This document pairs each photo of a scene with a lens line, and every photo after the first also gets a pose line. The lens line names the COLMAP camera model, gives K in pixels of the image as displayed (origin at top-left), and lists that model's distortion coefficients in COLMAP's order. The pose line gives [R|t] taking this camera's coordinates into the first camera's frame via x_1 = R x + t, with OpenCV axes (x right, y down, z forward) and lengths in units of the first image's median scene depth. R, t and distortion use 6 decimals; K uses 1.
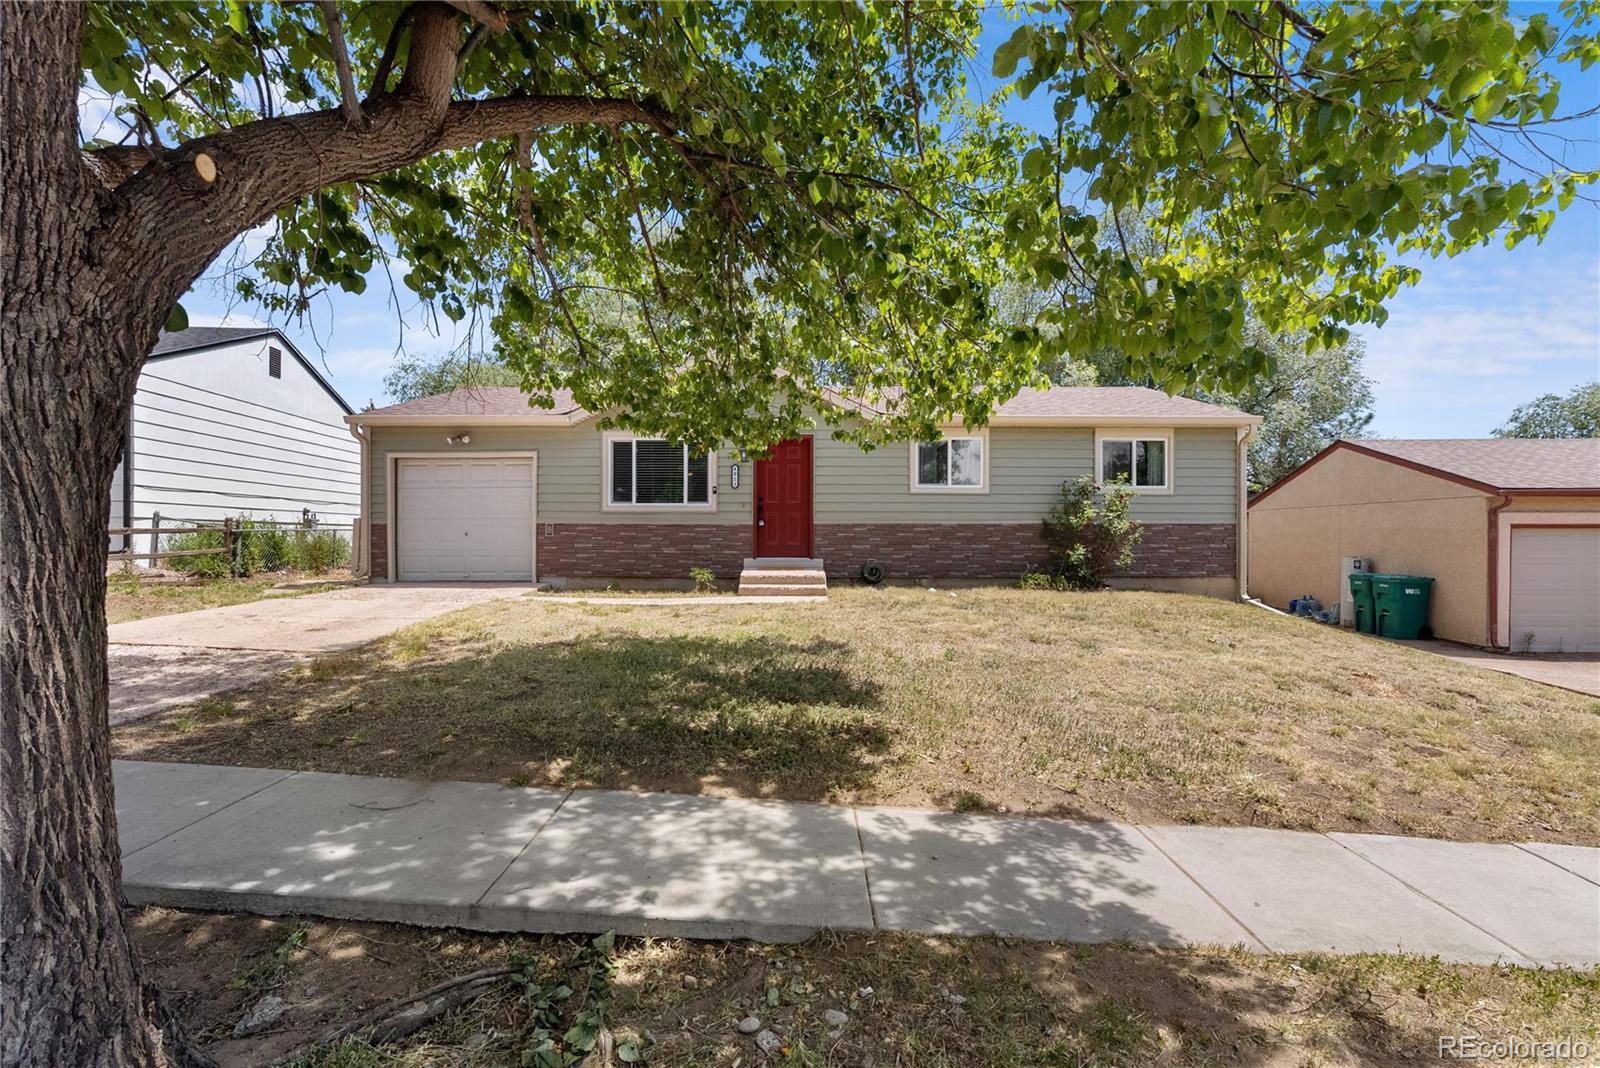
lens RADIAL K [[708.5, 0, 800.0], [0, 708.5, 534.0], [0, 0, 1]] dist [-0.004000, 0.000514]
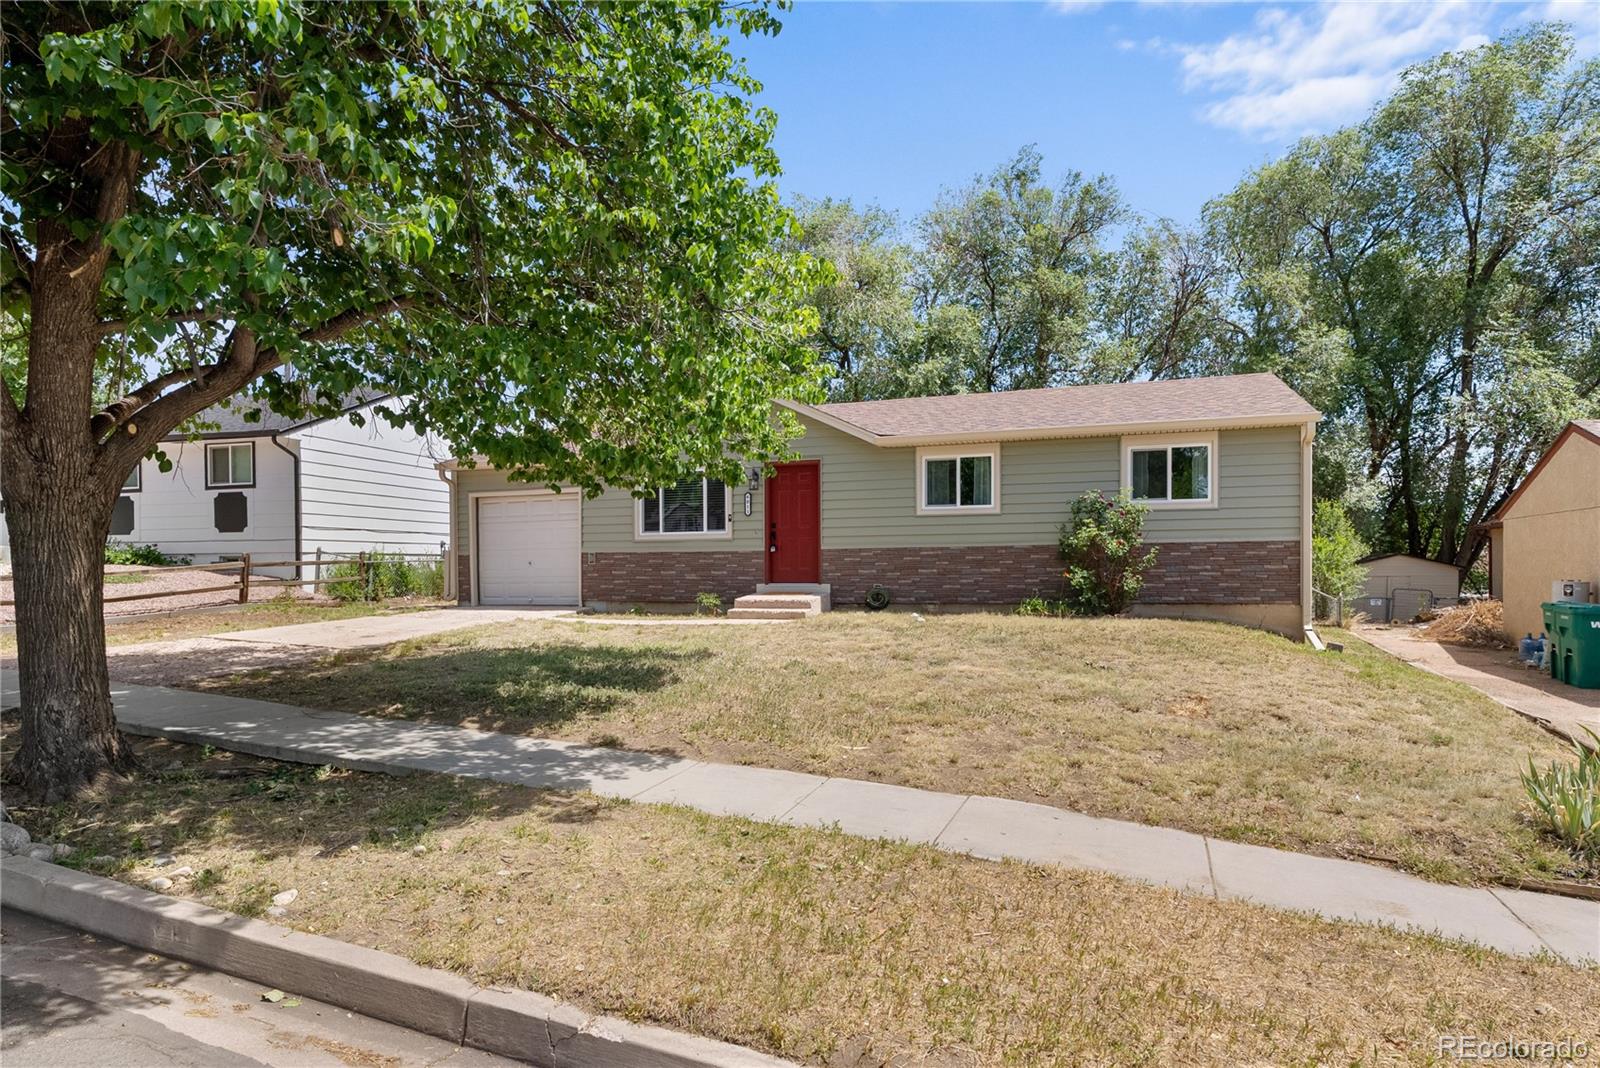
lens RADIAL K [[904.3, 0, 798.5], [0, 904.3, 566.6], [0, 0, 1]] dist [-0.003801, -0.001492]
pose [[0.943790, -0.009314, -0.330416, 0.410586], [0.012228, 0.999902, 0.006744, 0.001550], [0.330321, -0.010406, 0.943811, -0.215125]]
